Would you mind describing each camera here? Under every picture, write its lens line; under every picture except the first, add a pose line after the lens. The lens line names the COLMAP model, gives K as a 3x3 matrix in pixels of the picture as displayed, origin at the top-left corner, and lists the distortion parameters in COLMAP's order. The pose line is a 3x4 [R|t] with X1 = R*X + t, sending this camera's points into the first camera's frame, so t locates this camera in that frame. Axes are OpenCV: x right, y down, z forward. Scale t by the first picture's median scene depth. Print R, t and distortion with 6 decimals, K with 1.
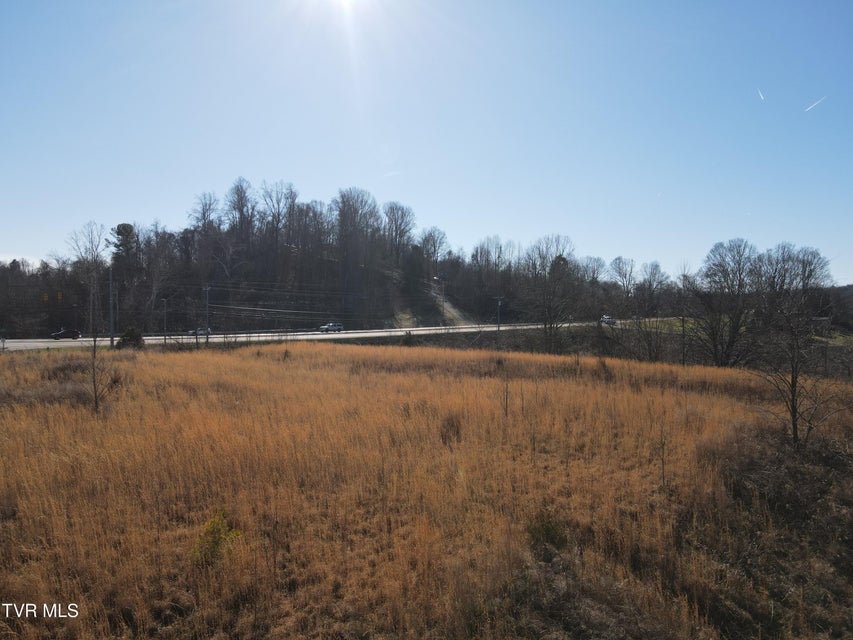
lens RADIAL K [[628.1, 0, 428.3], [0, 628.1, 316.1], [0, 0, 1]] dist [0.008785, 0.018042]
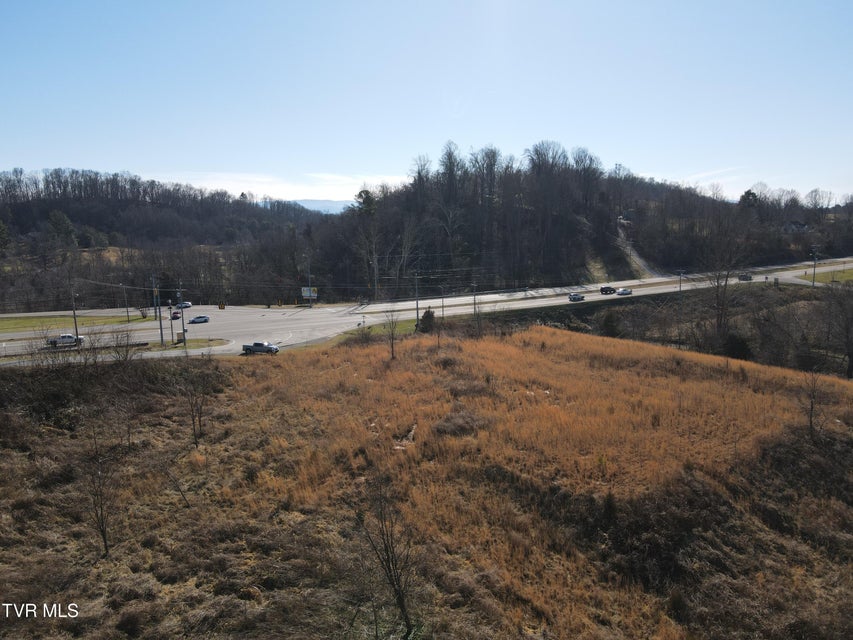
lens RADIAL K [[628.1, 0, 432.9], [0, 628.1, 318.6], [0, 0, 1]] dist [0.008785, 0.018042]
pose [[0.965343, 0.016194, -0.260481, -0.166104], [0.022978, 0.988924, 0.146637, -0.580640], [0.259971, -0.147540, 0.954278, -1.489312]]
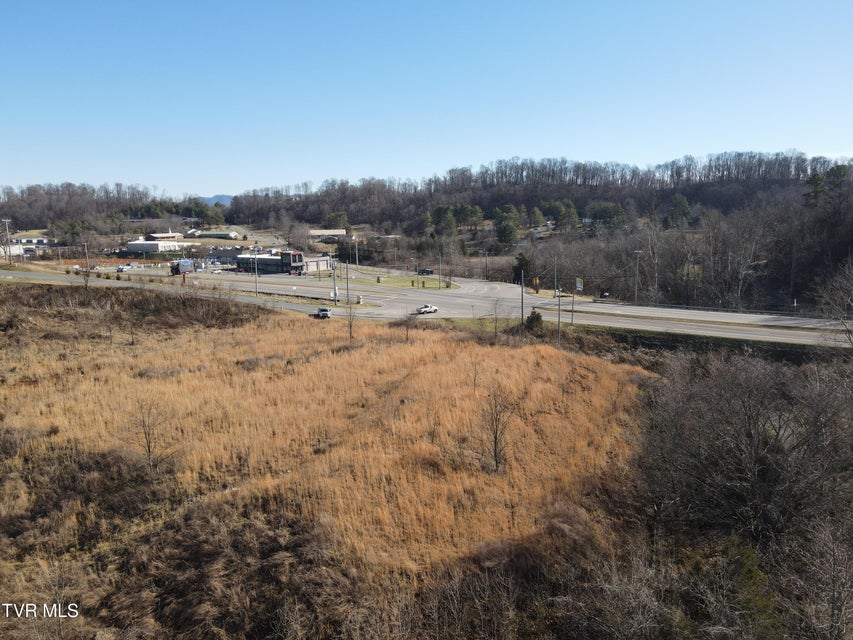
lens RADIAL K [[628.1, 0, 422.7], [0, 628.1, 318.6], [0, 0, 1]] dist [0.008785, 0.018042]
pose [[0.202699, 0.156027, -0.966731, 2.943776], [0.011904, 0.986759, 0.161755, -0.669532], [0.979169, -0.044295, 0.198158, 1.343108]]
